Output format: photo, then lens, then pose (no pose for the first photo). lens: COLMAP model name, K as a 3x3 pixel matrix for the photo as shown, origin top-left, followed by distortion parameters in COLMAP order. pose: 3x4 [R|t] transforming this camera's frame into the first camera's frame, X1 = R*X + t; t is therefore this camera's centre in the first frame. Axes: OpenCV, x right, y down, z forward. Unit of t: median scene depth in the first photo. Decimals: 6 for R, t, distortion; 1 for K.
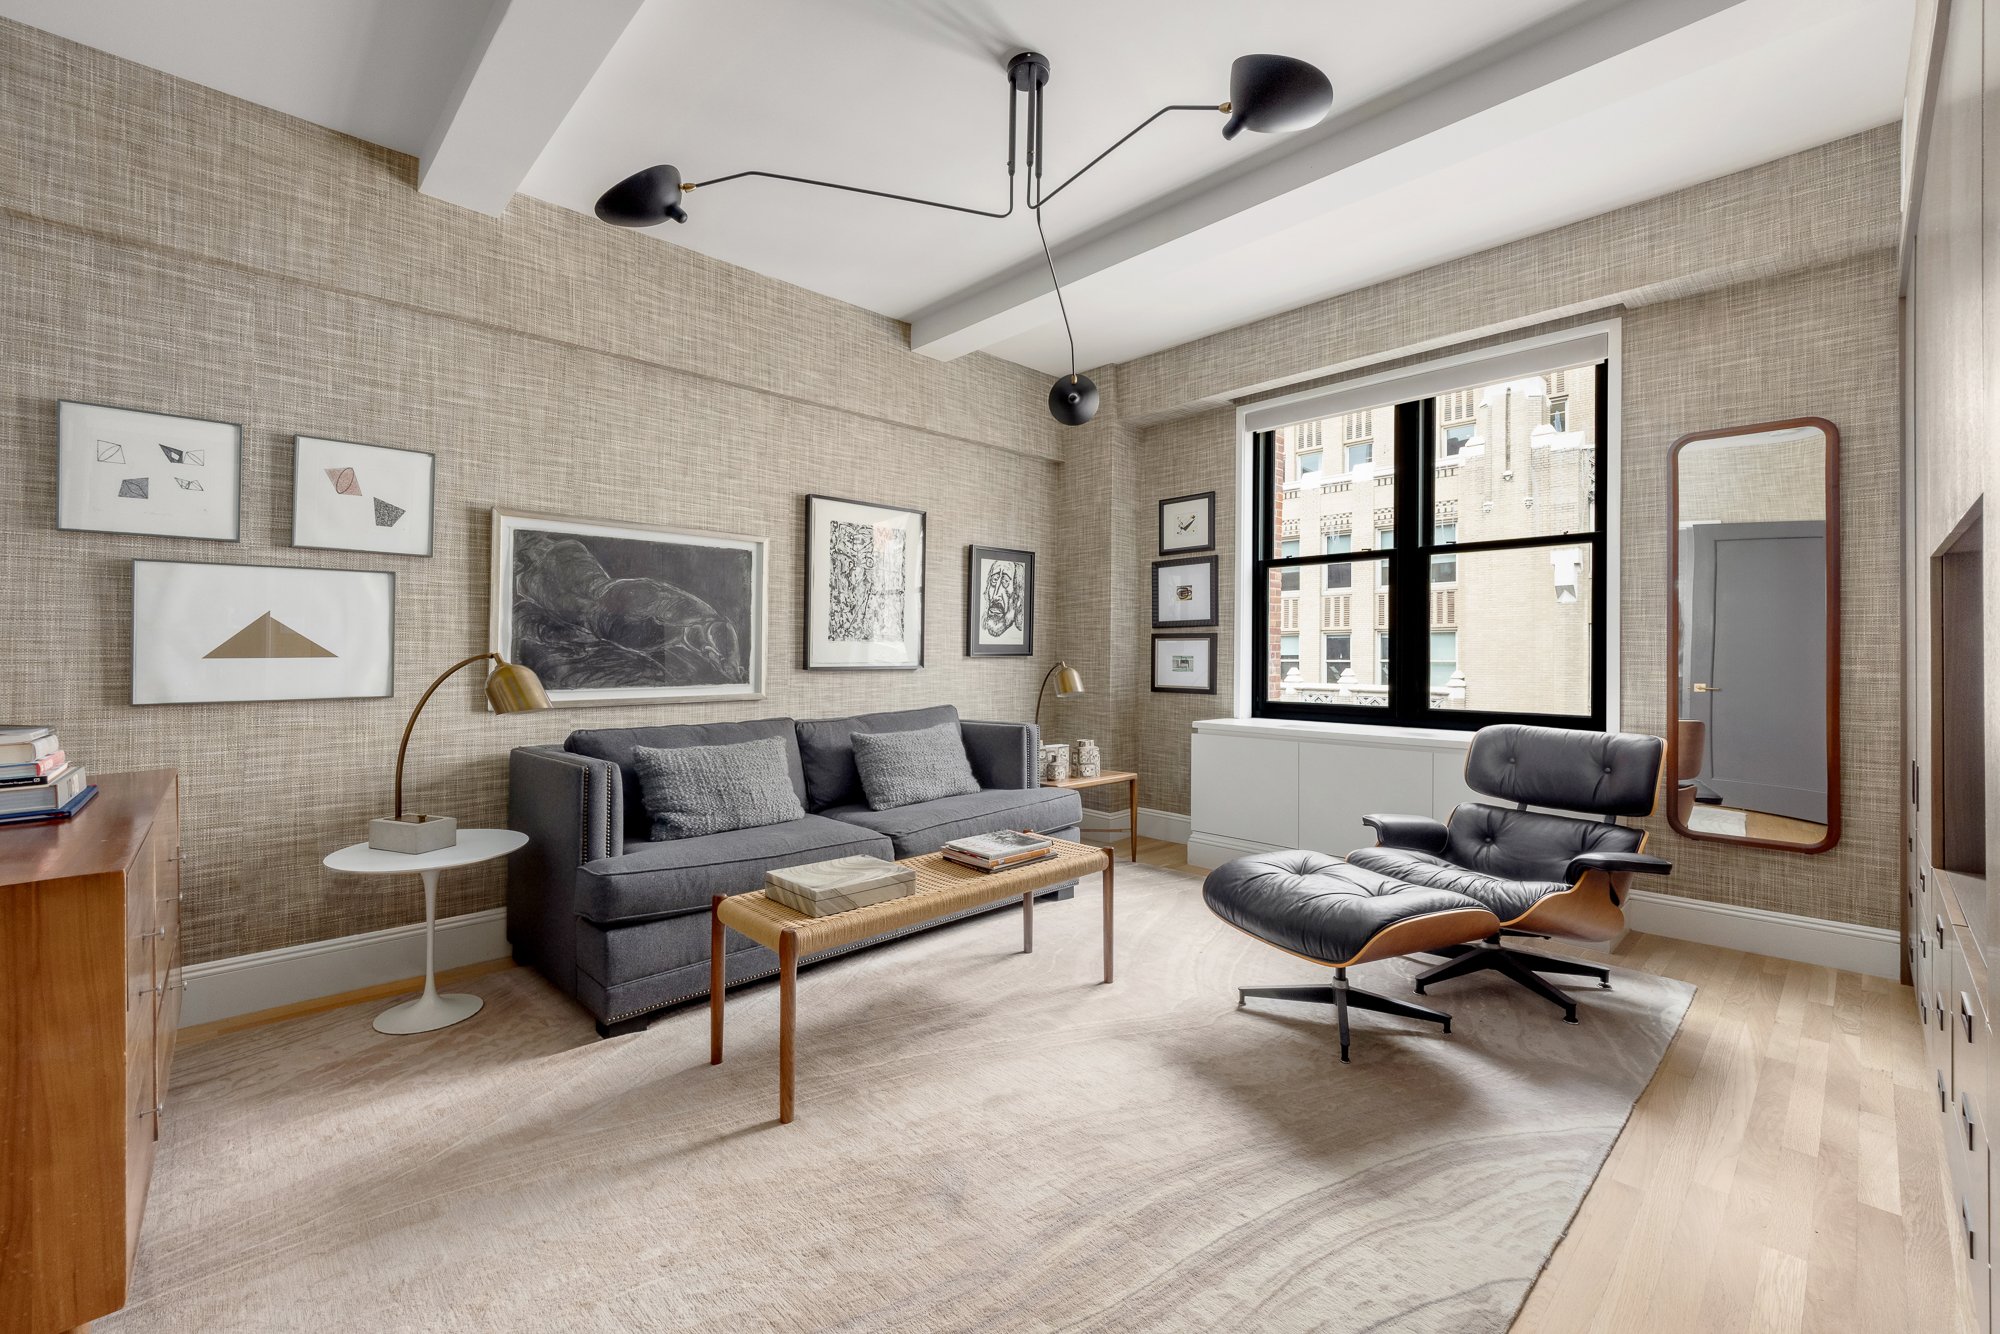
lens RADIAL K [[820.5, 0, 1000.0], [0, 820.5, 667.0], [0, 0, 1]] dist [0.000374, 0.000015]
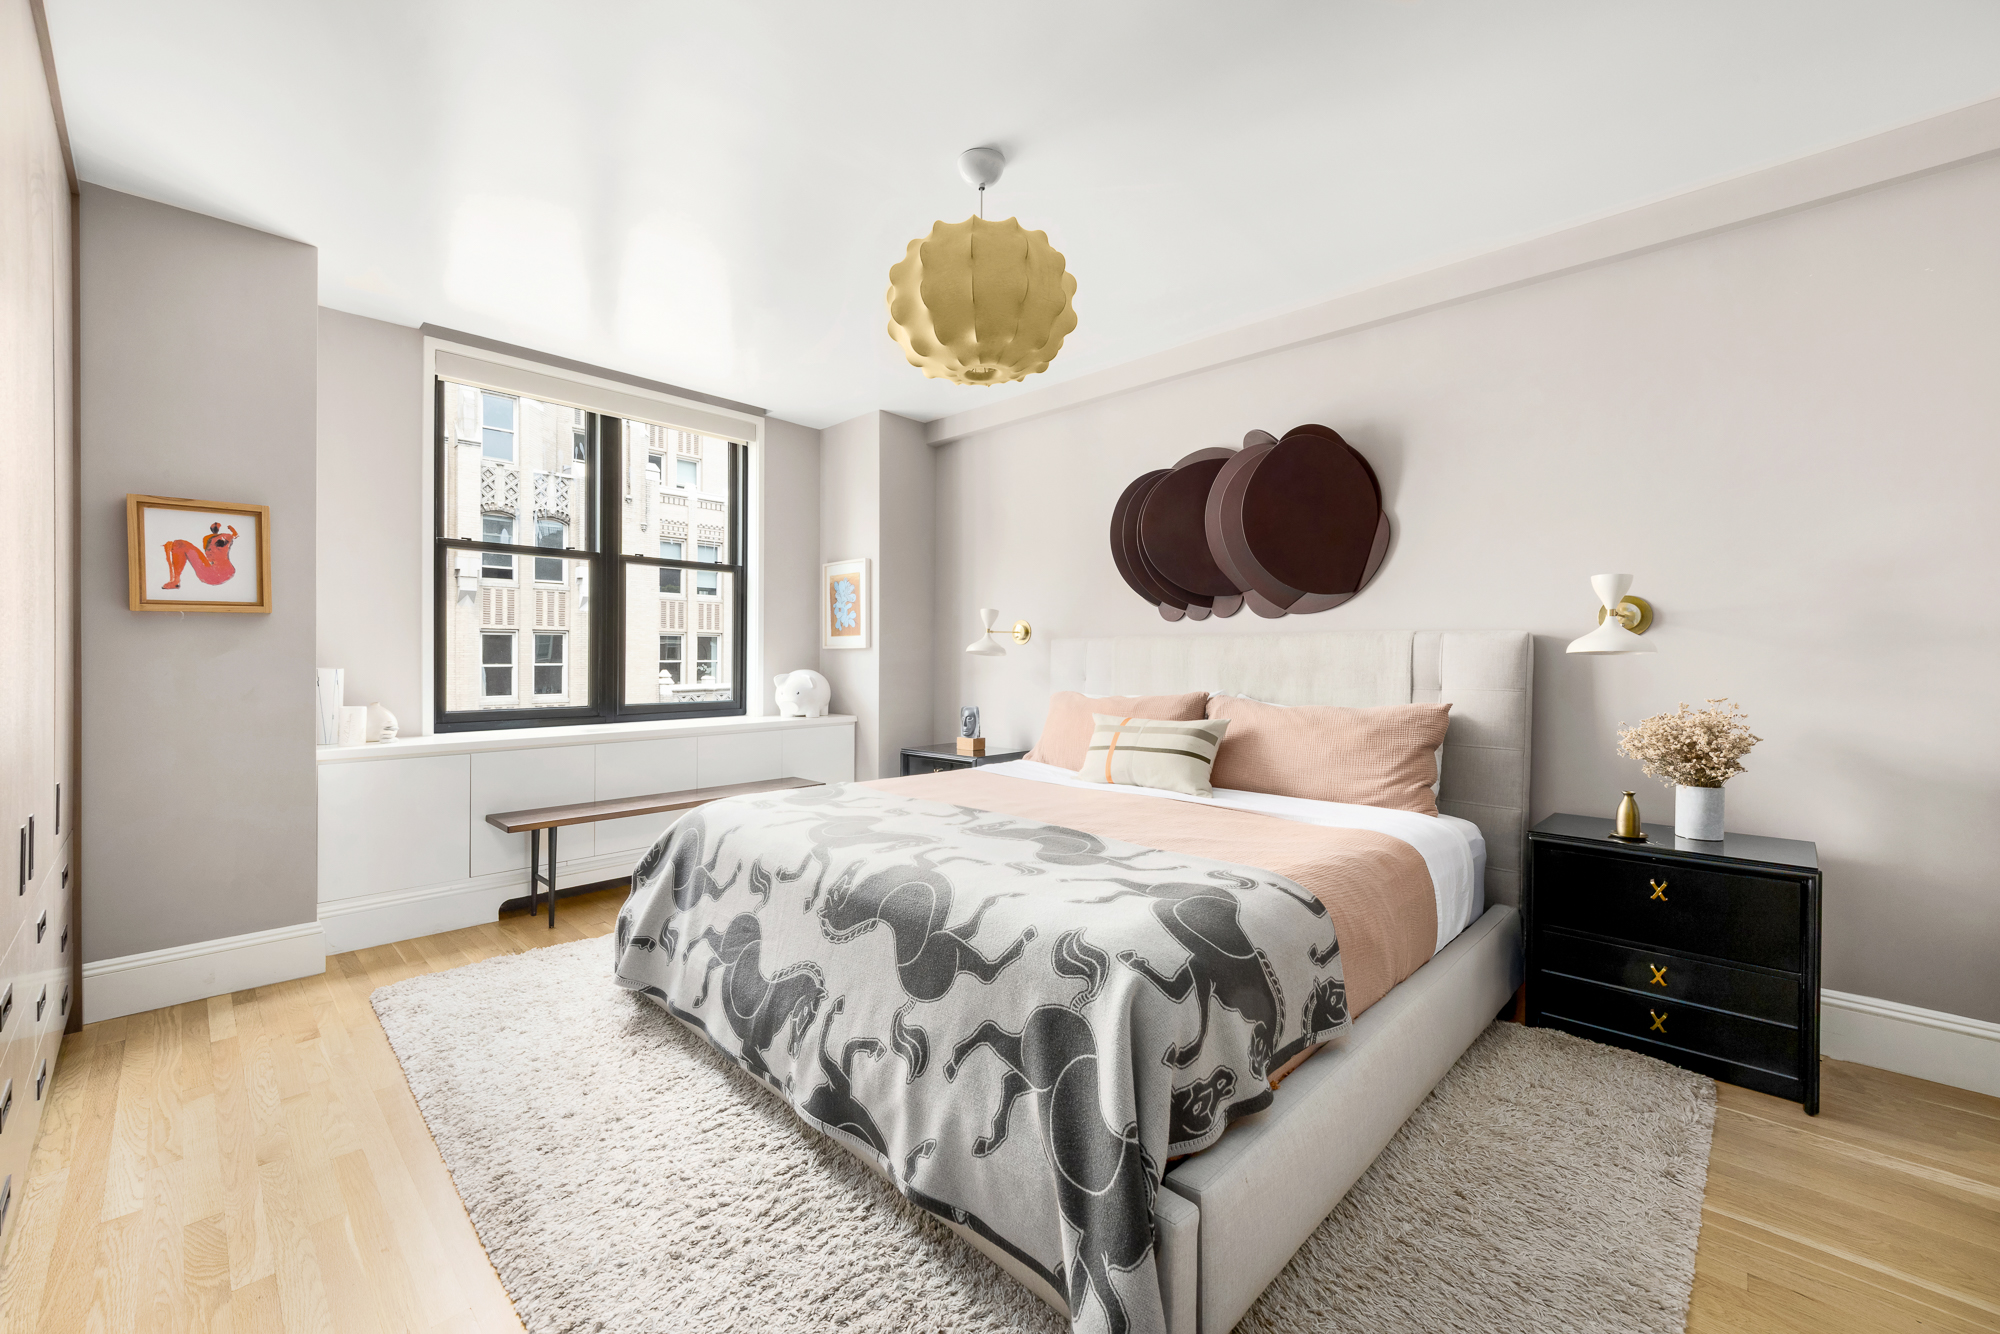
lens RADIAL K [[820.5, 0, 1000.0], [0, 820.5, 667.0], [0, 0, 1]] dist [0.000374, 0.000015]
pose [[-0.033093, -0.014654, 0.999345, -0.613511], [0.008571, 0.999852, 0.014945, -0.012993], [-0.999416, 0.009060, -0.032963, 0.586344]]
